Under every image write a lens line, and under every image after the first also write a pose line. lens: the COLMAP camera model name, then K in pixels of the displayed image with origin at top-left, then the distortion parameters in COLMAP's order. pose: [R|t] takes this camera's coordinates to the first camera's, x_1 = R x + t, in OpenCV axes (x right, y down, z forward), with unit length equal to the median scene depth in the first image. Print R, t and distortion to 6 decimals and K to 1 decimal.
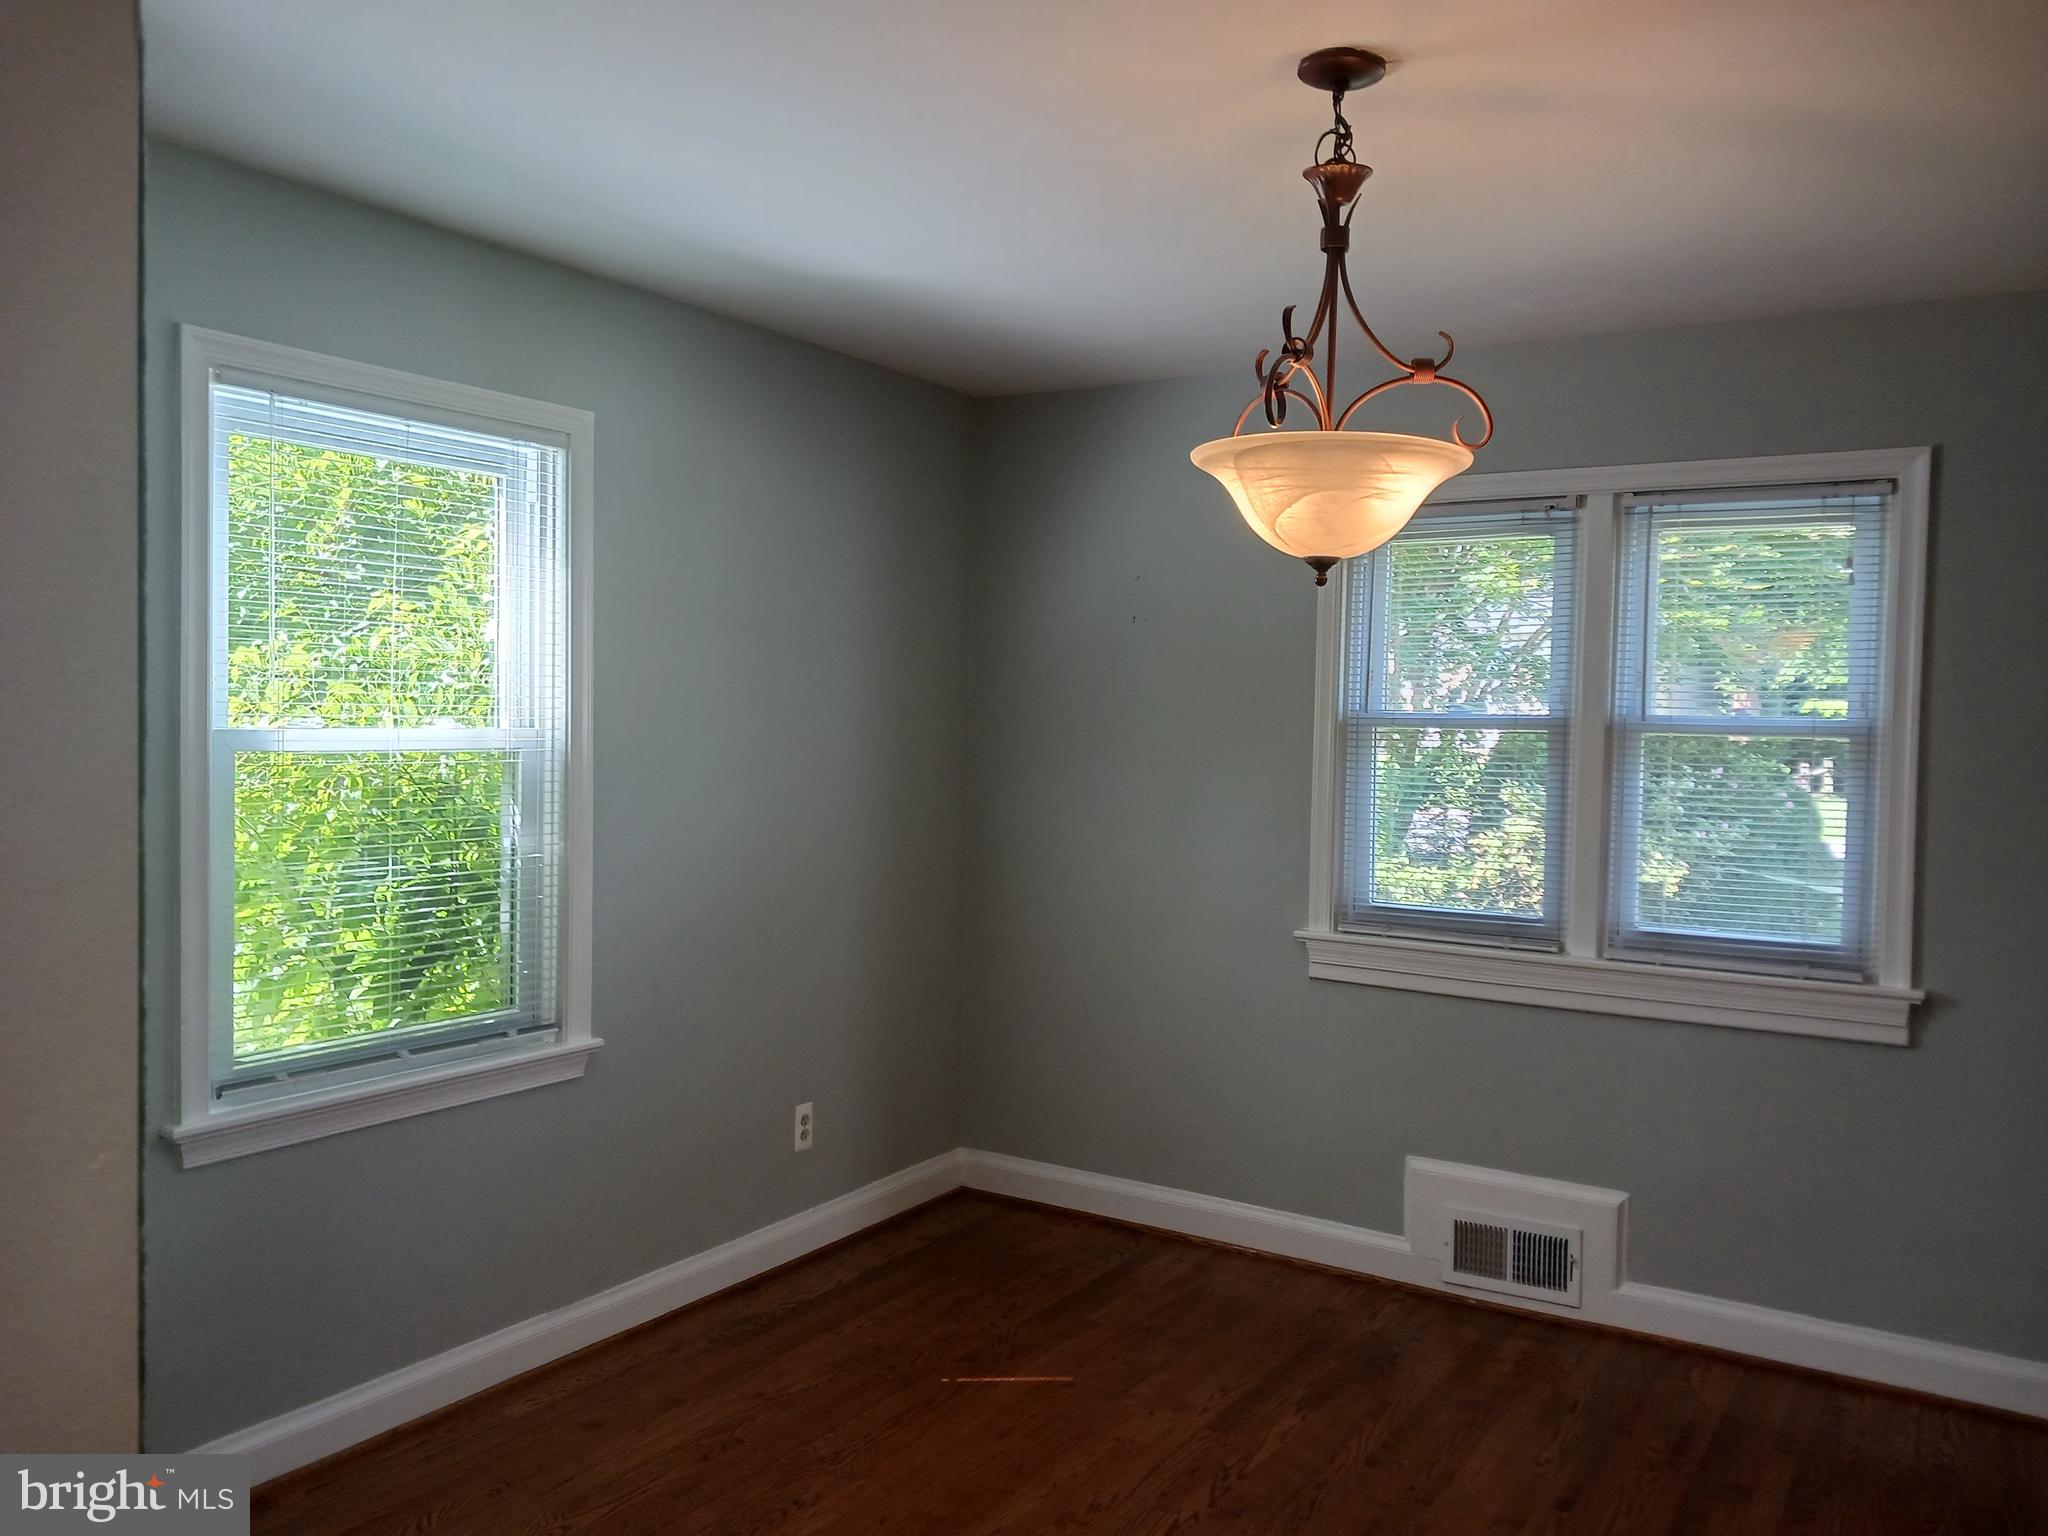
lens RADIAL K [[1574.8, 0, 1024.0], [0, 1574.8, 768.0], [0, 0, 1]] dist [0.065740, -0.174830]
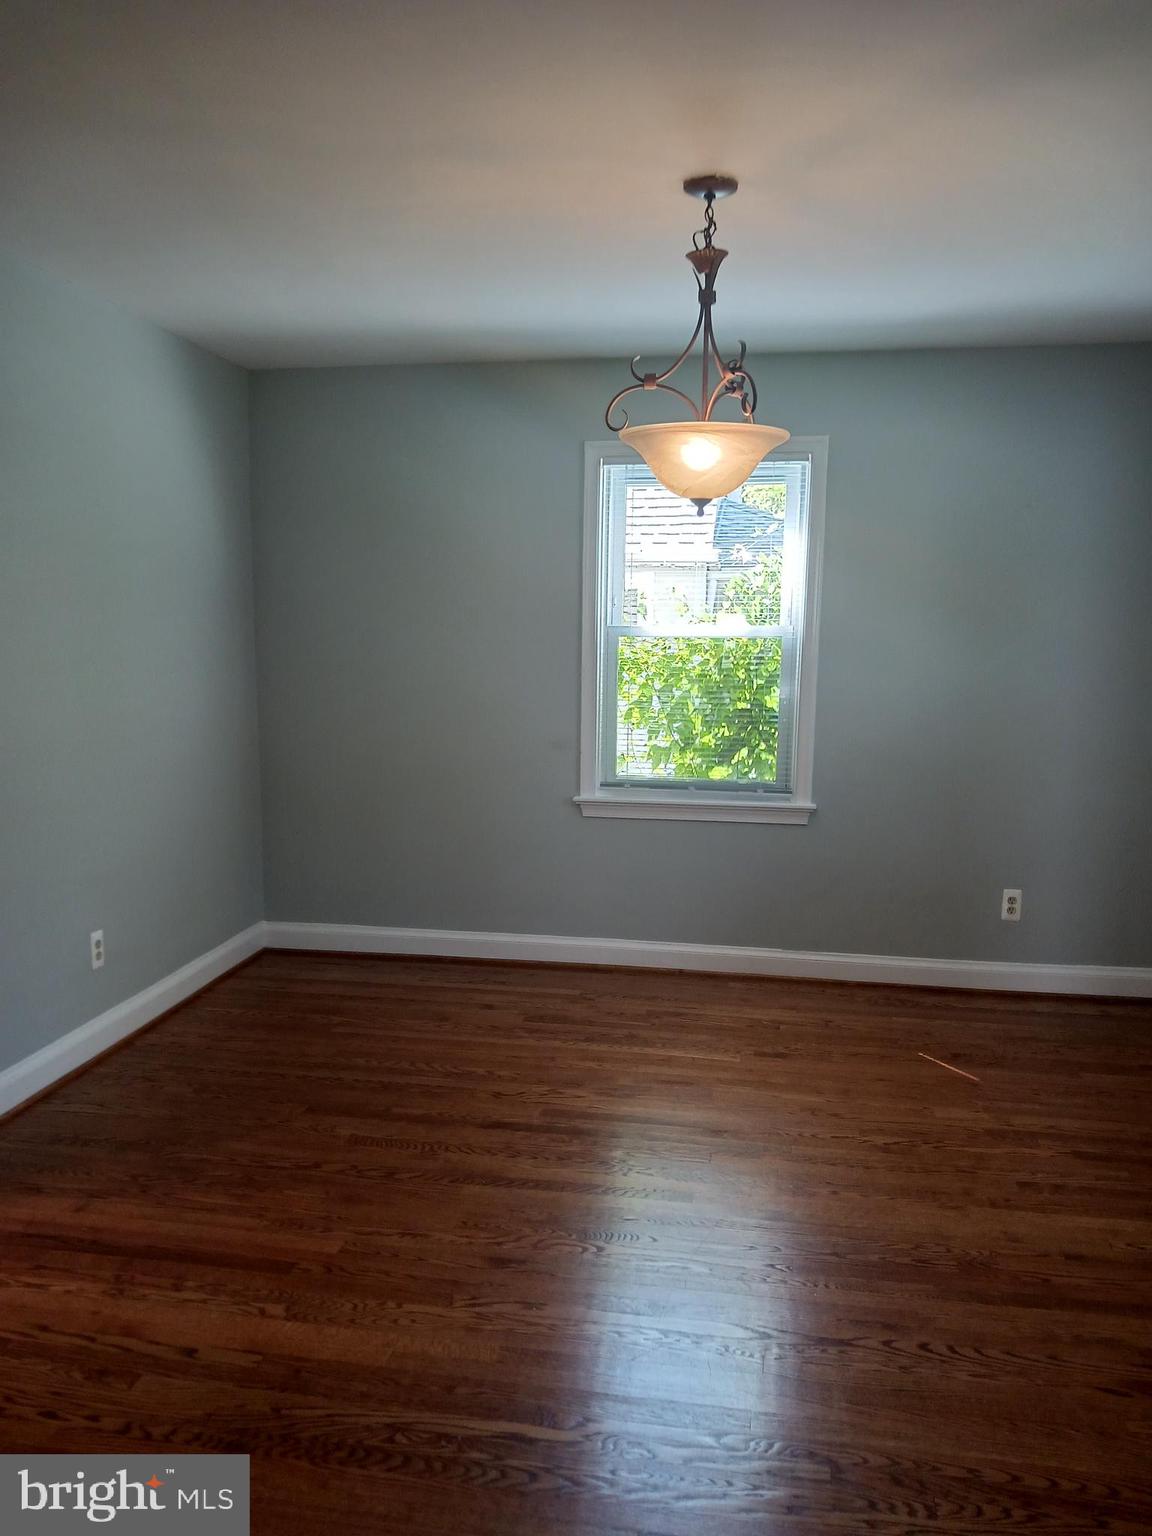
lens RADIAL K [[1181.1, 0, 571.4], [0, 1181.1, 789.2], [0, 0, 1]] dist [0.065740, -0.174830]
pose [[0.377872, 0.111881, -0.919073, 0.885330], [-0.036801, 0.993702, 0.105835, 0.028029], [0.925126, -0.006169, 0.379609, 0.277076]]
